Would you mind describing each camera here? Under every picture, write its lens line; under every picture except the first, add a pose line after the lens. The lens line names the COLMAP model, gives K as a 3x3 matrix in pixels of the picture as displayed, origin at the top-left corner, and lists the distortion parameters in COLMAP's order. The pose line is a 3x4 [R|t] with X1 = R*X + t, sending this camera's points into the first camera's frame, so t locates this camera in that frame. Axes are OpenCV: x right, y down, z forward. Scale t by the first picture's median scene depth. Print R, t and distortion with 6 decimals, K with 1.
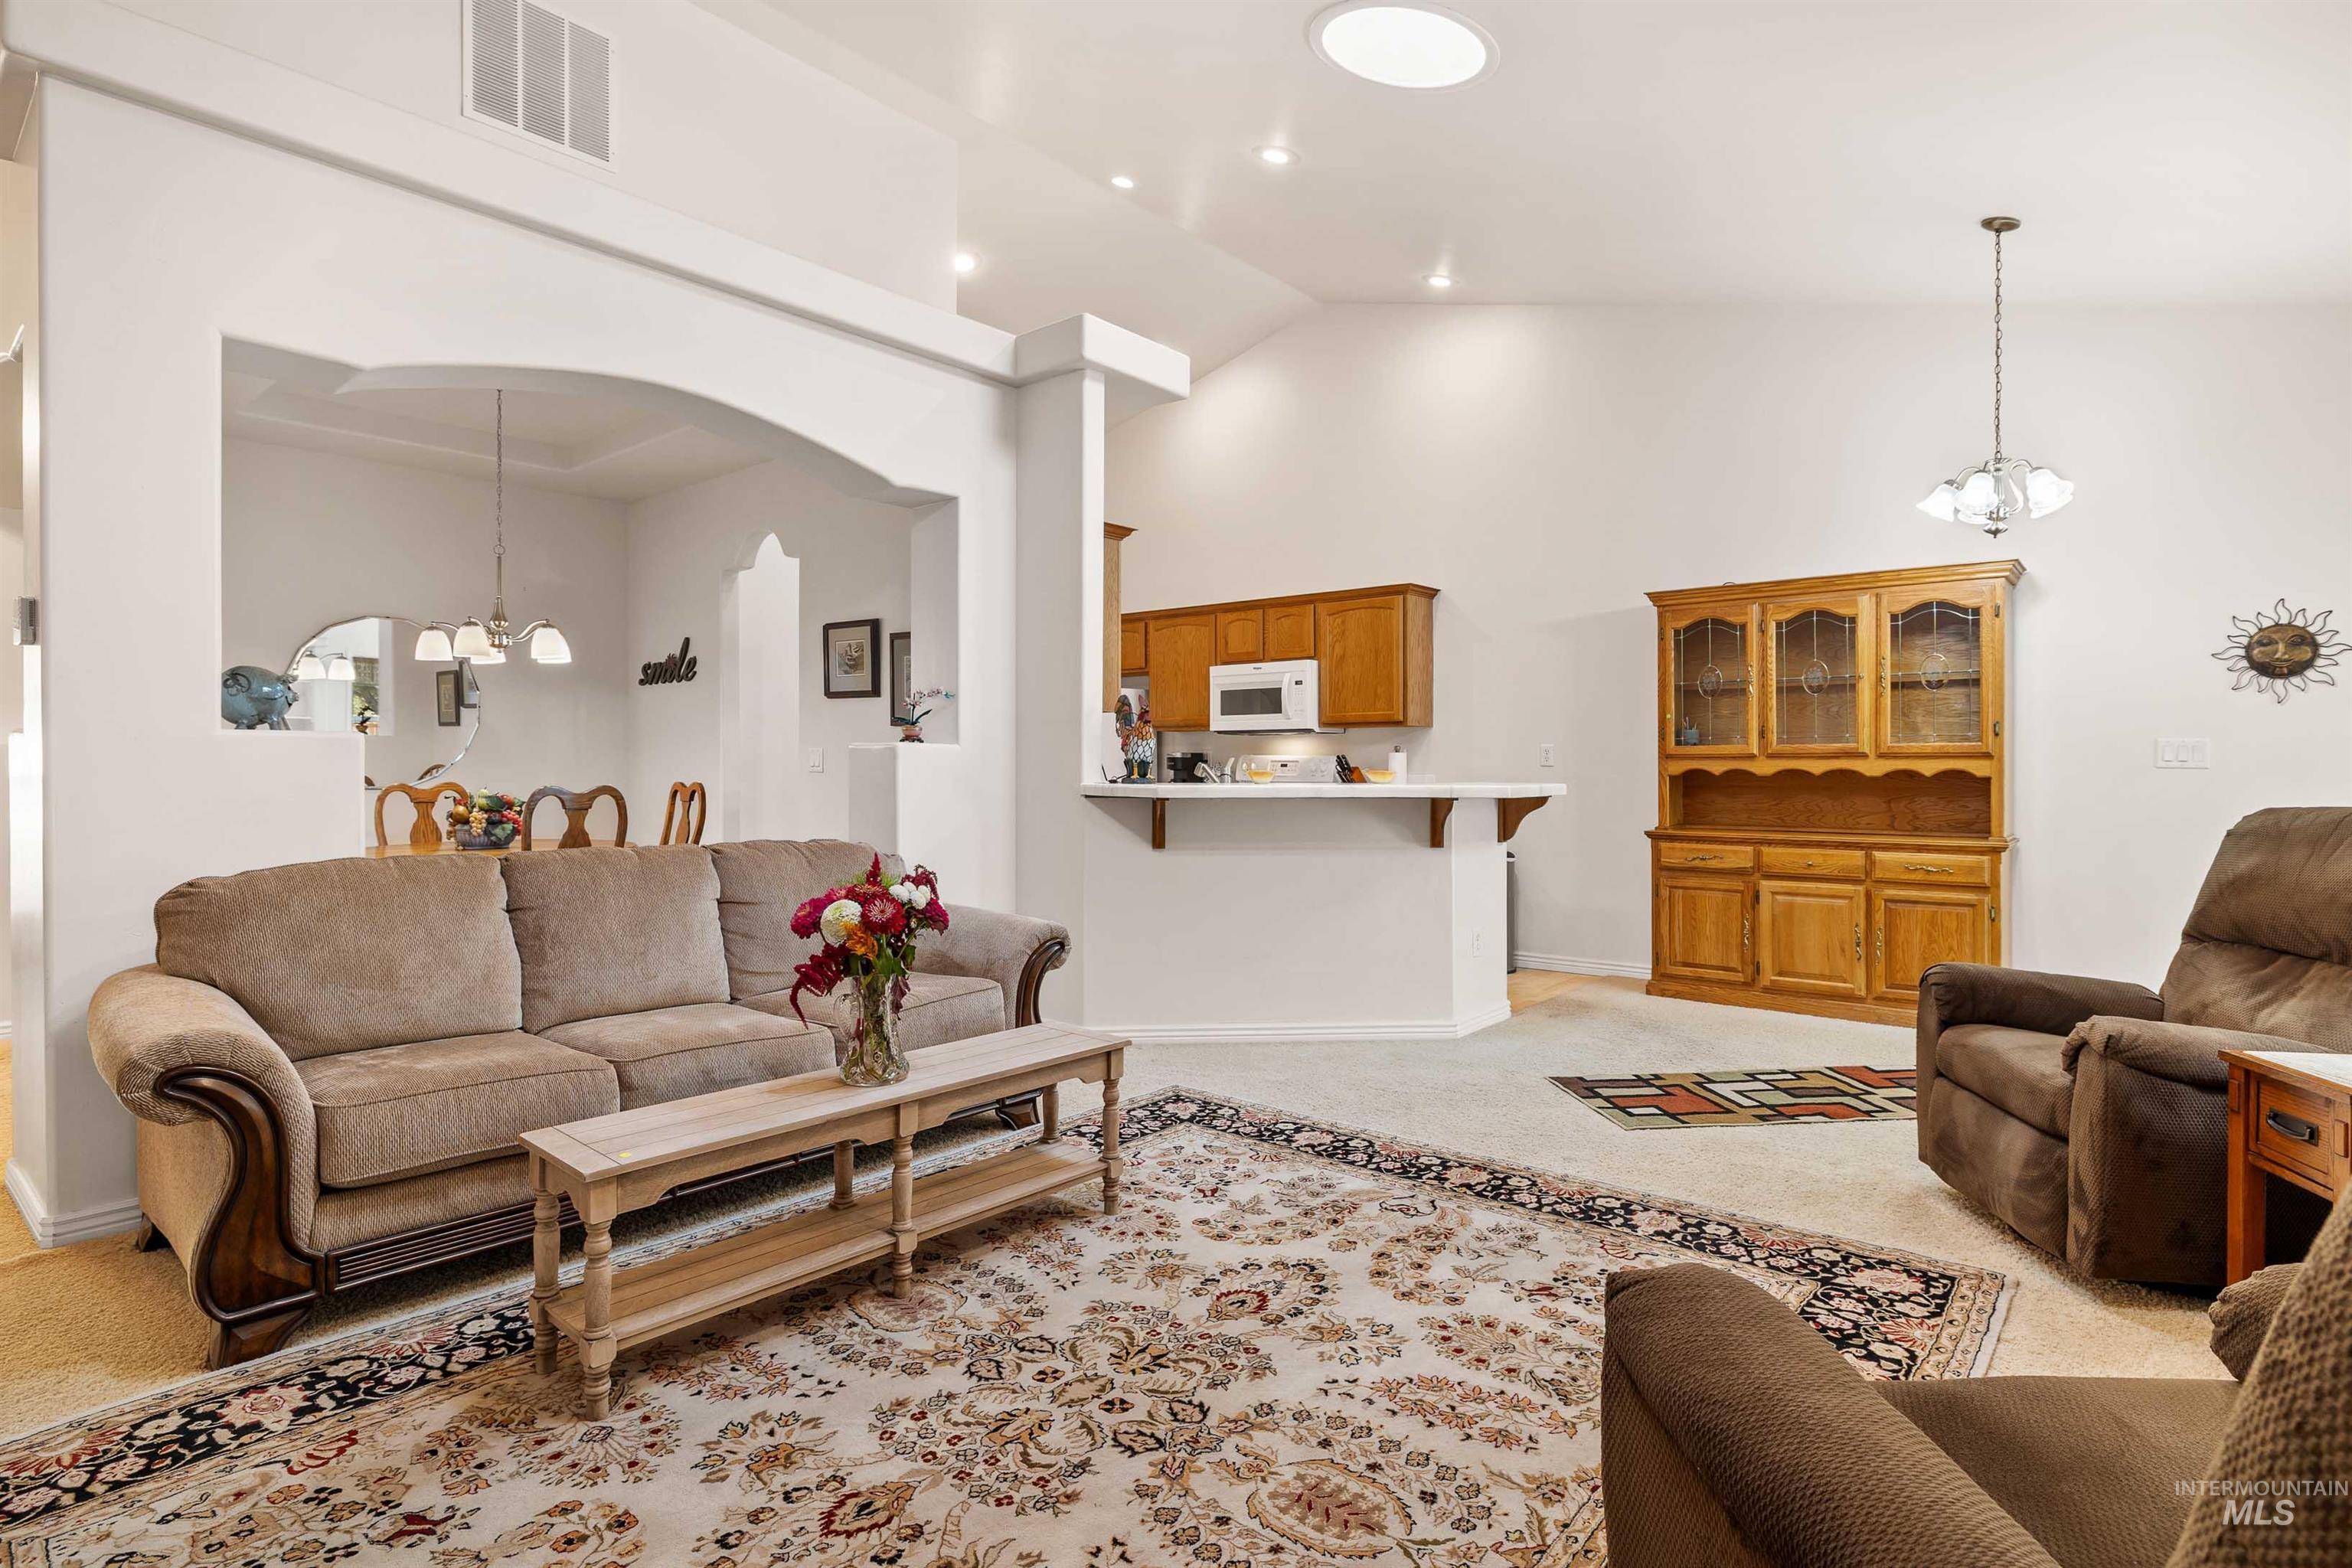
lens RADIAL K [[1200.2, 0, 1172.2], [0, 1200.2, 770.4], [0, 0, 1]] dist [0.002811, 0.001463]
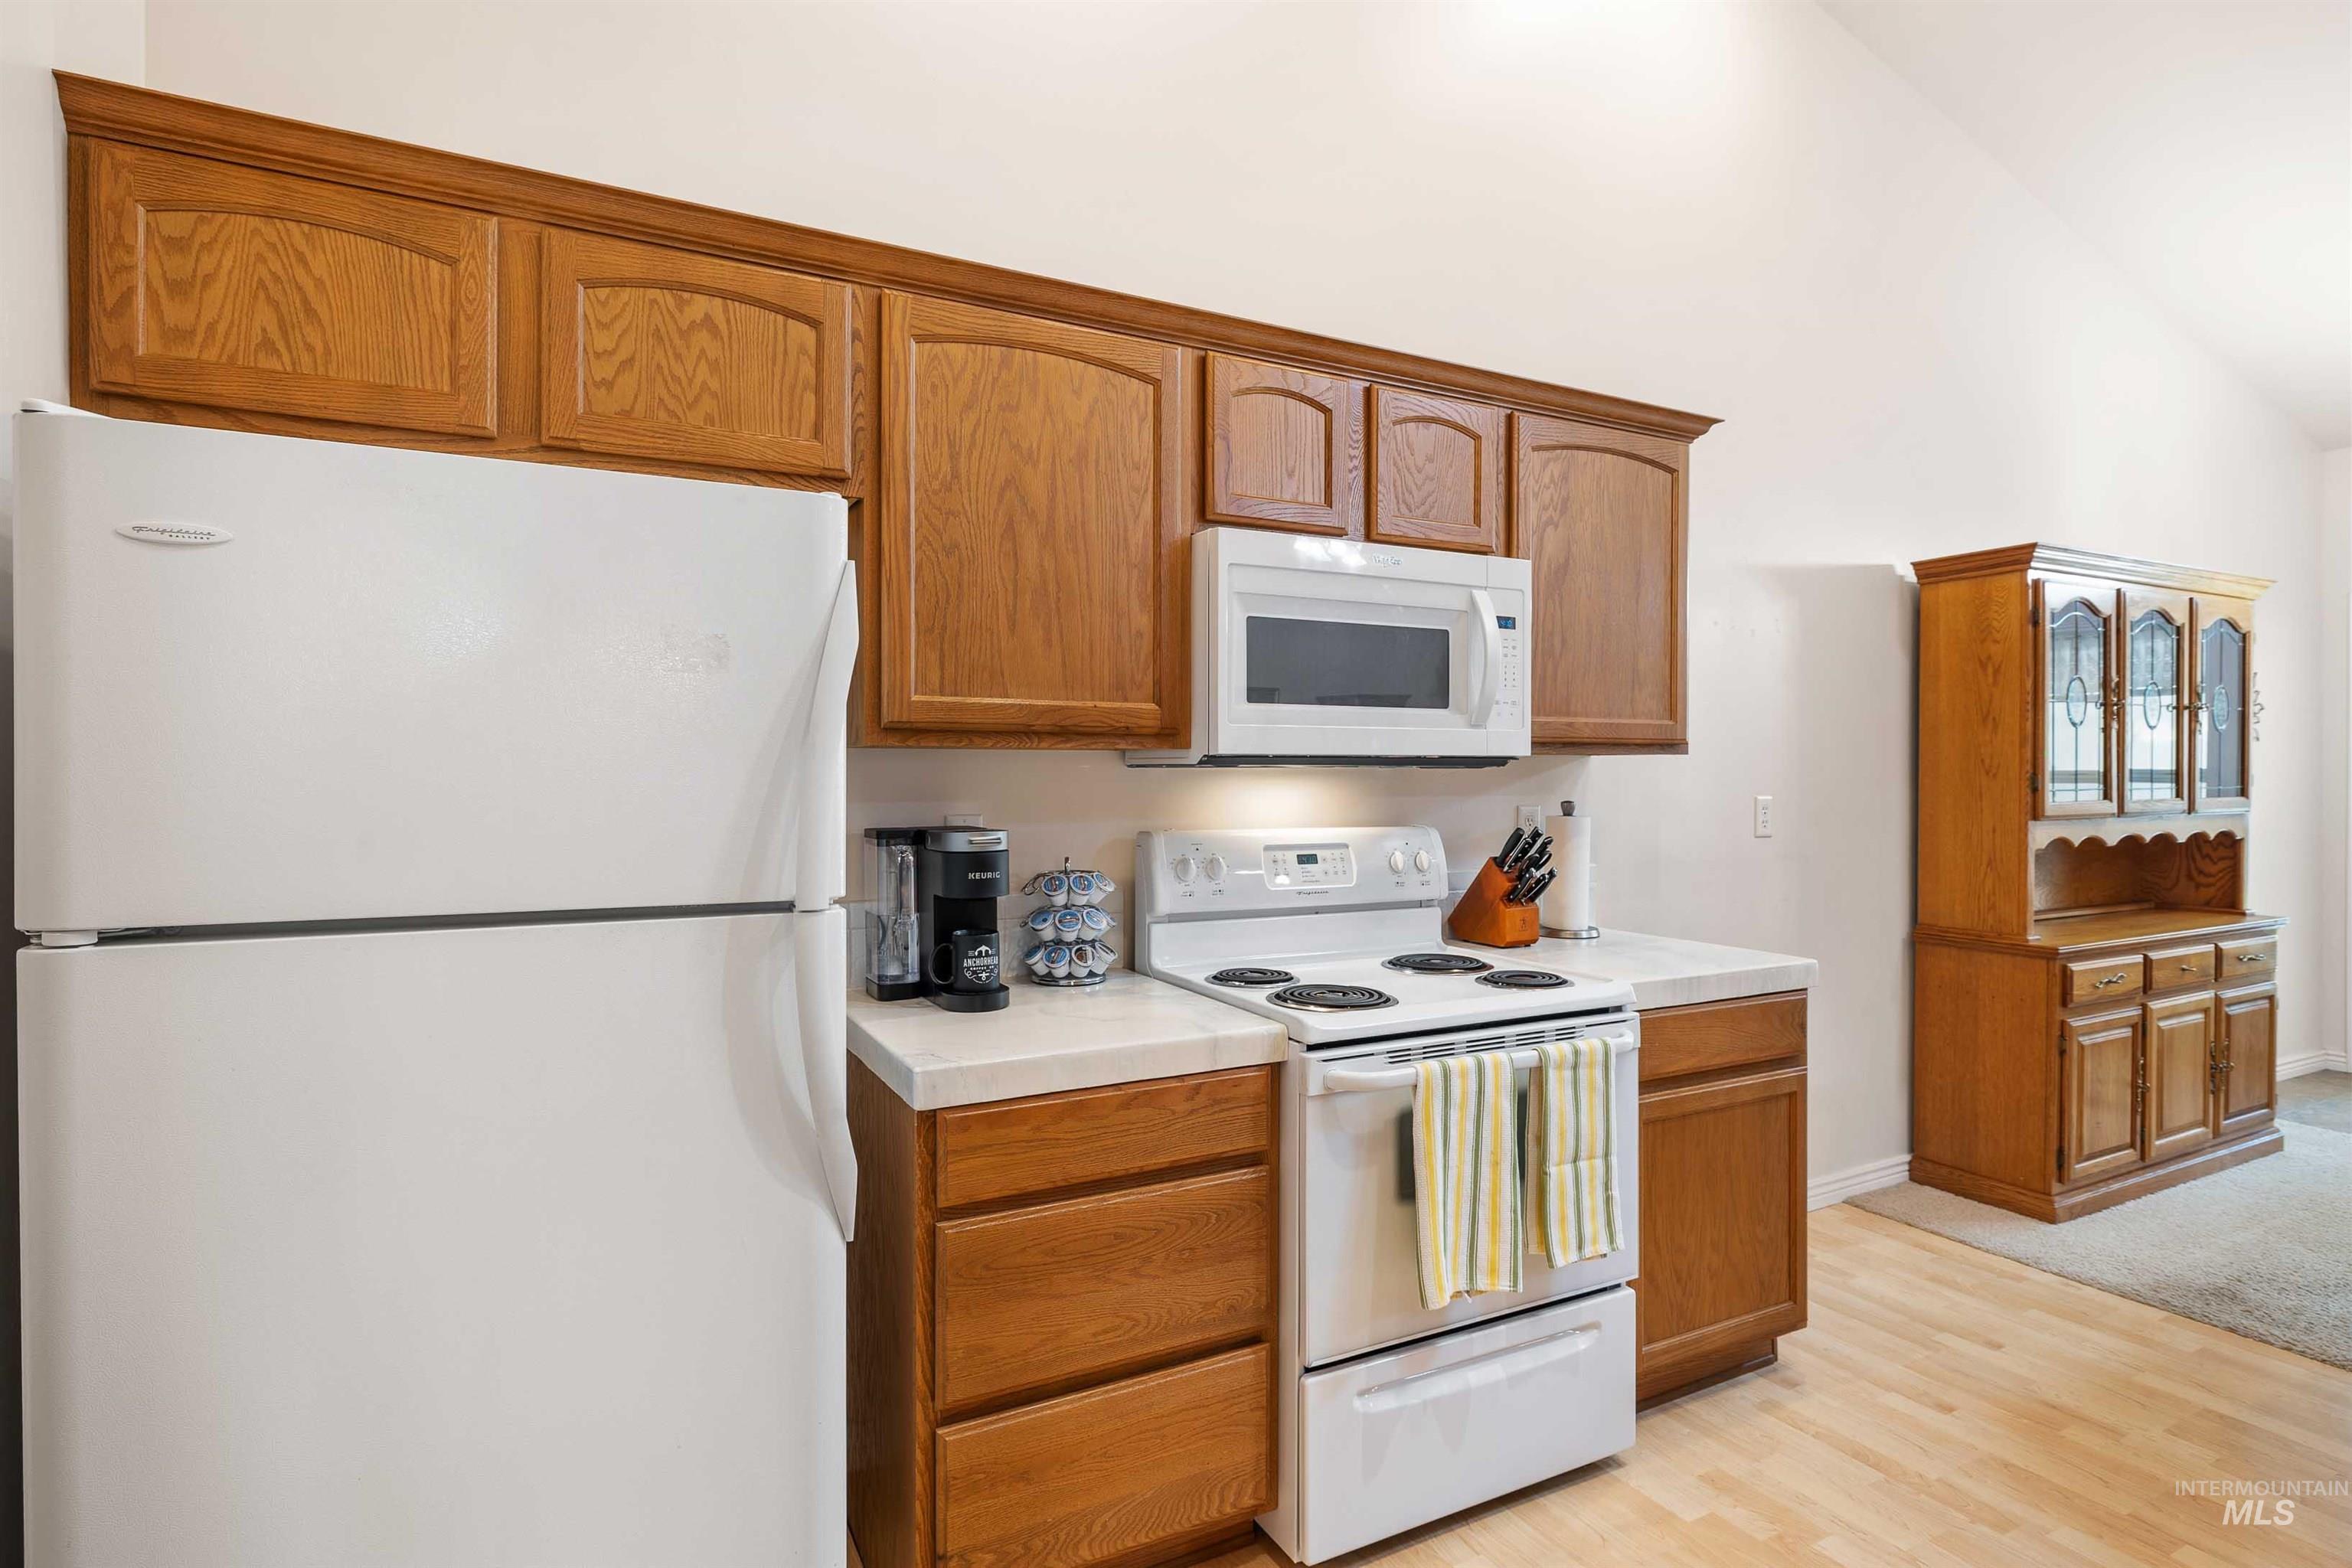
lens RADIAL K [[1200.2, 0, 1176.3], [0, 1200.2, 782.9], [0, 0, 1]] dist [0.002811, 0.001463]
pose [[0.365870, -0.009851, 0.930614, -0.247337], [0.004755, 0.999951, 0.008715, -0.030611], [-0.930654, 0.001236, 0.365899, 0.959132]]
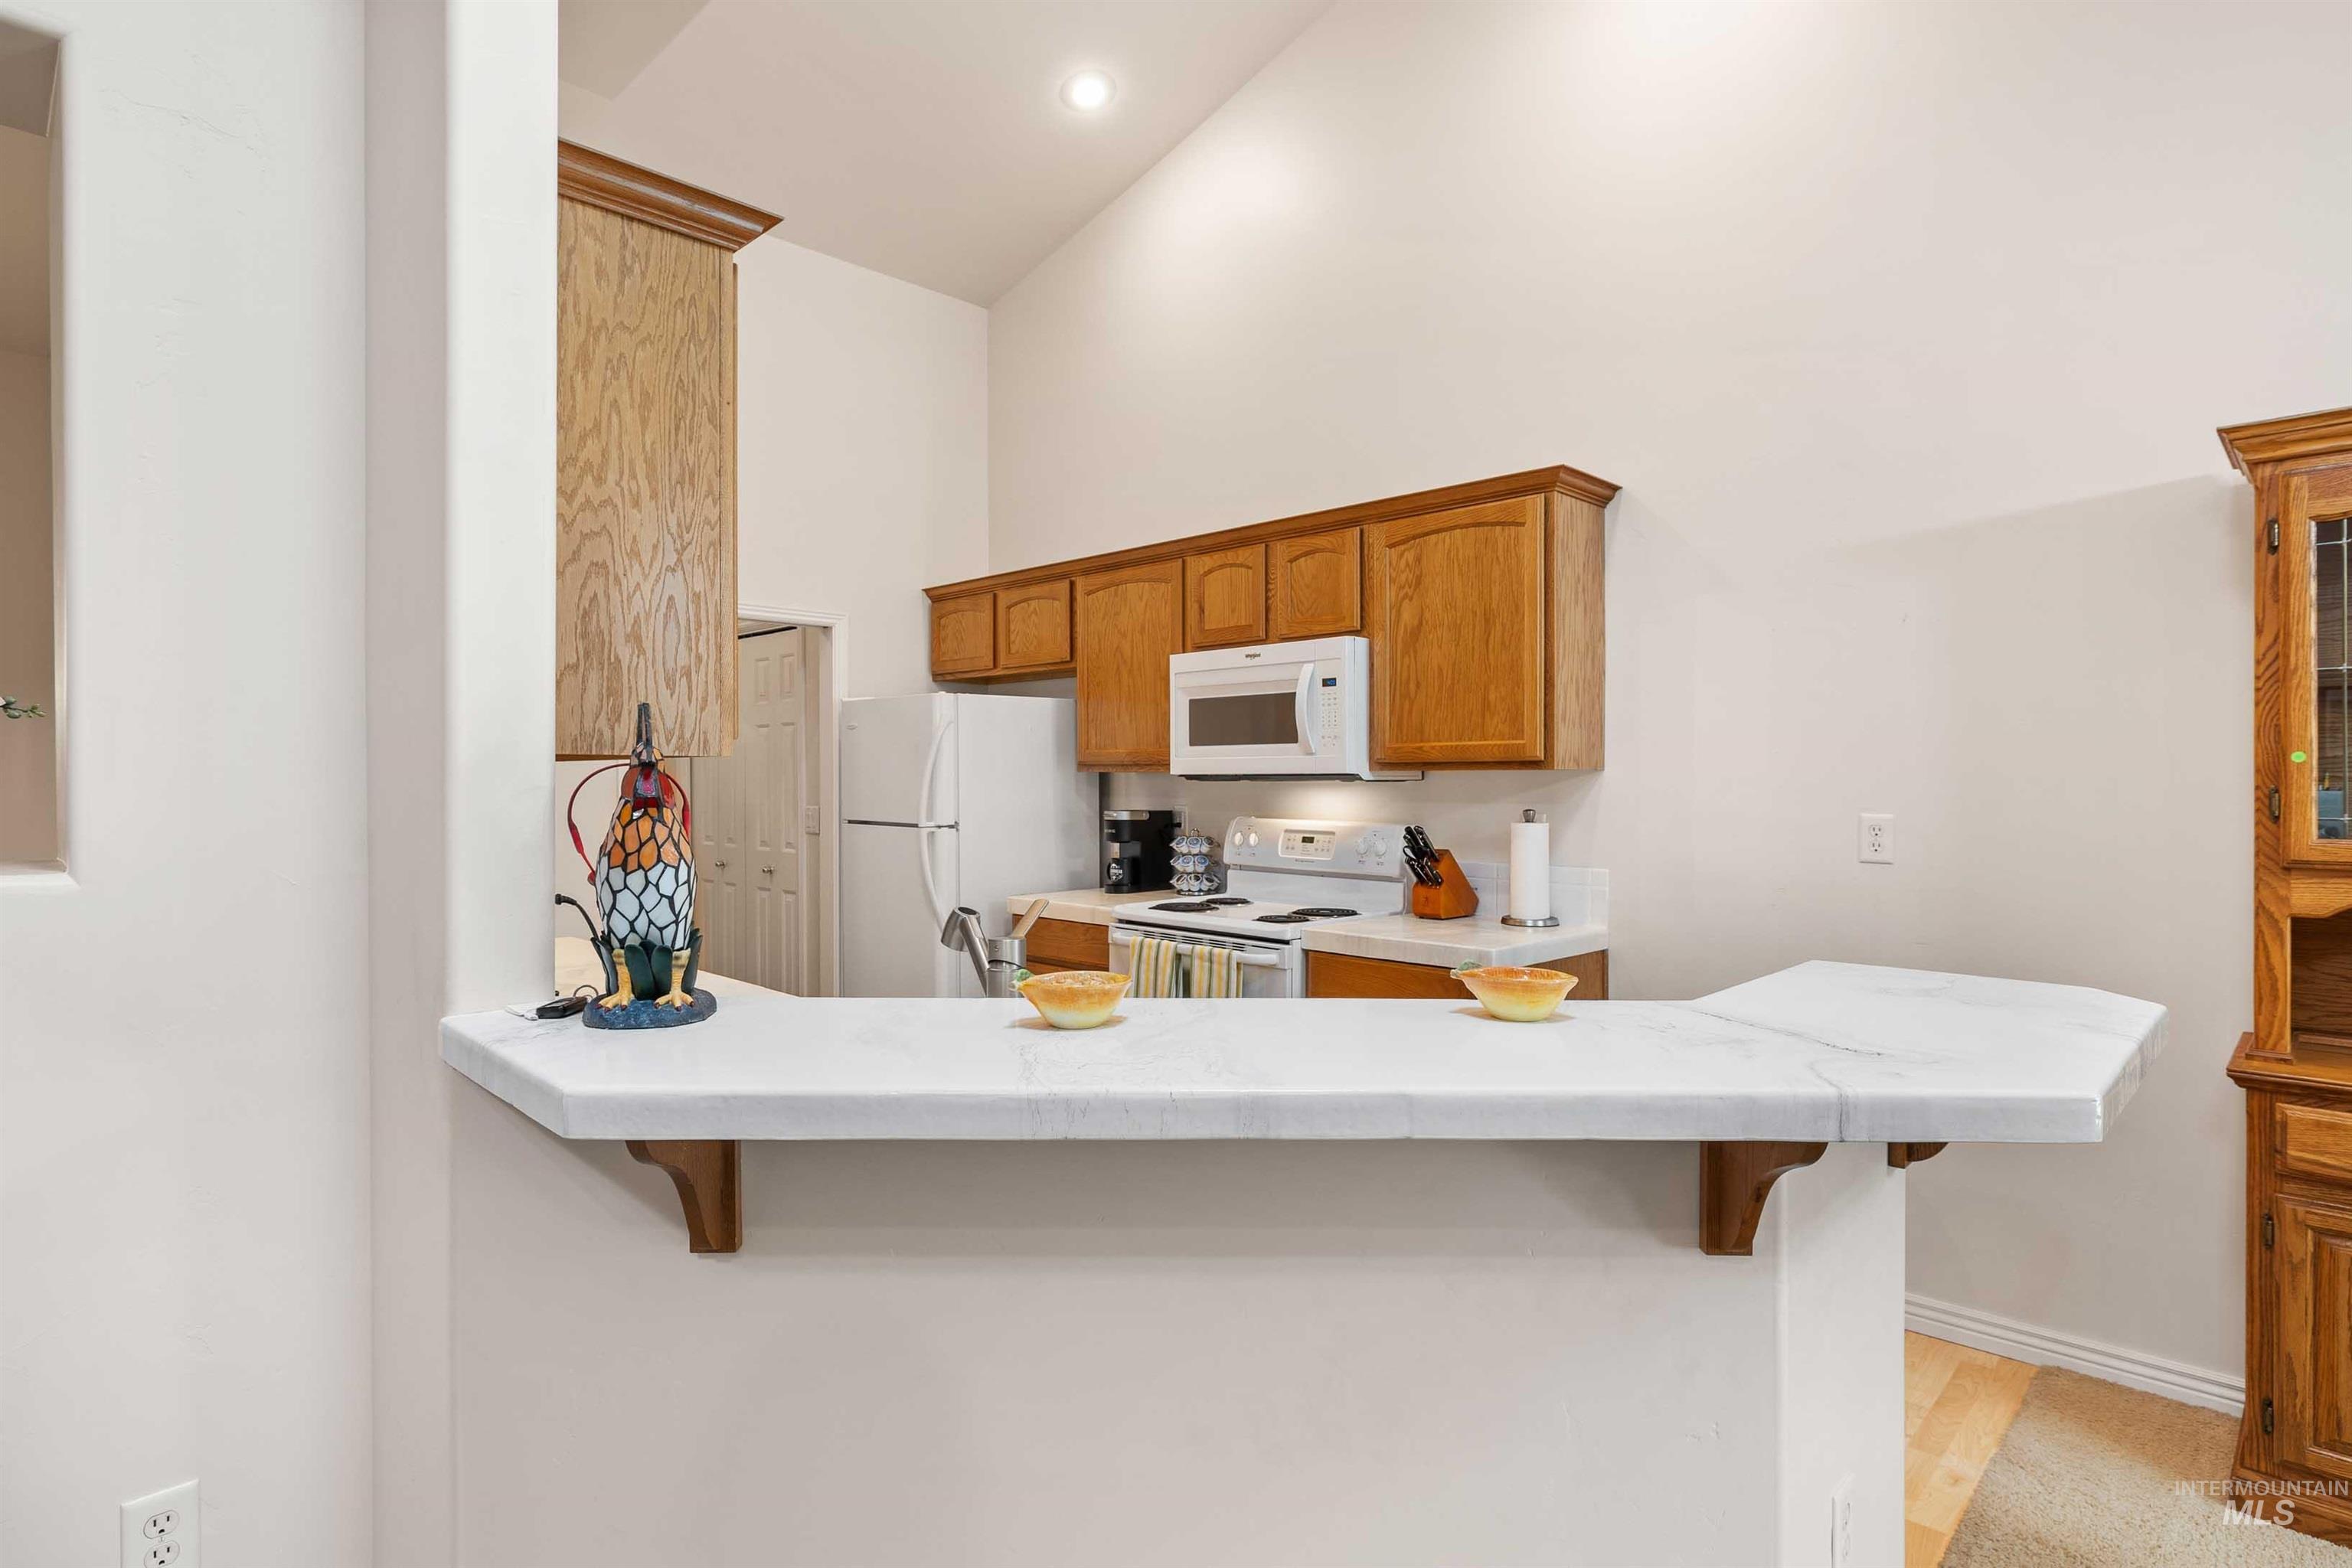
lens RADIAL K [[1200.2, 0, 1183.4], [0, 1200.2, 785.6], [0, 0, 1]] dist [0.002811, 0.001463]
pose [[0.997475, -0.000104, -0.071012, 0.079994], [0.000109, 1.000000, 0.000064, -0.029920], [0.071012, -0.000072, 0.997475, 0.494767]]
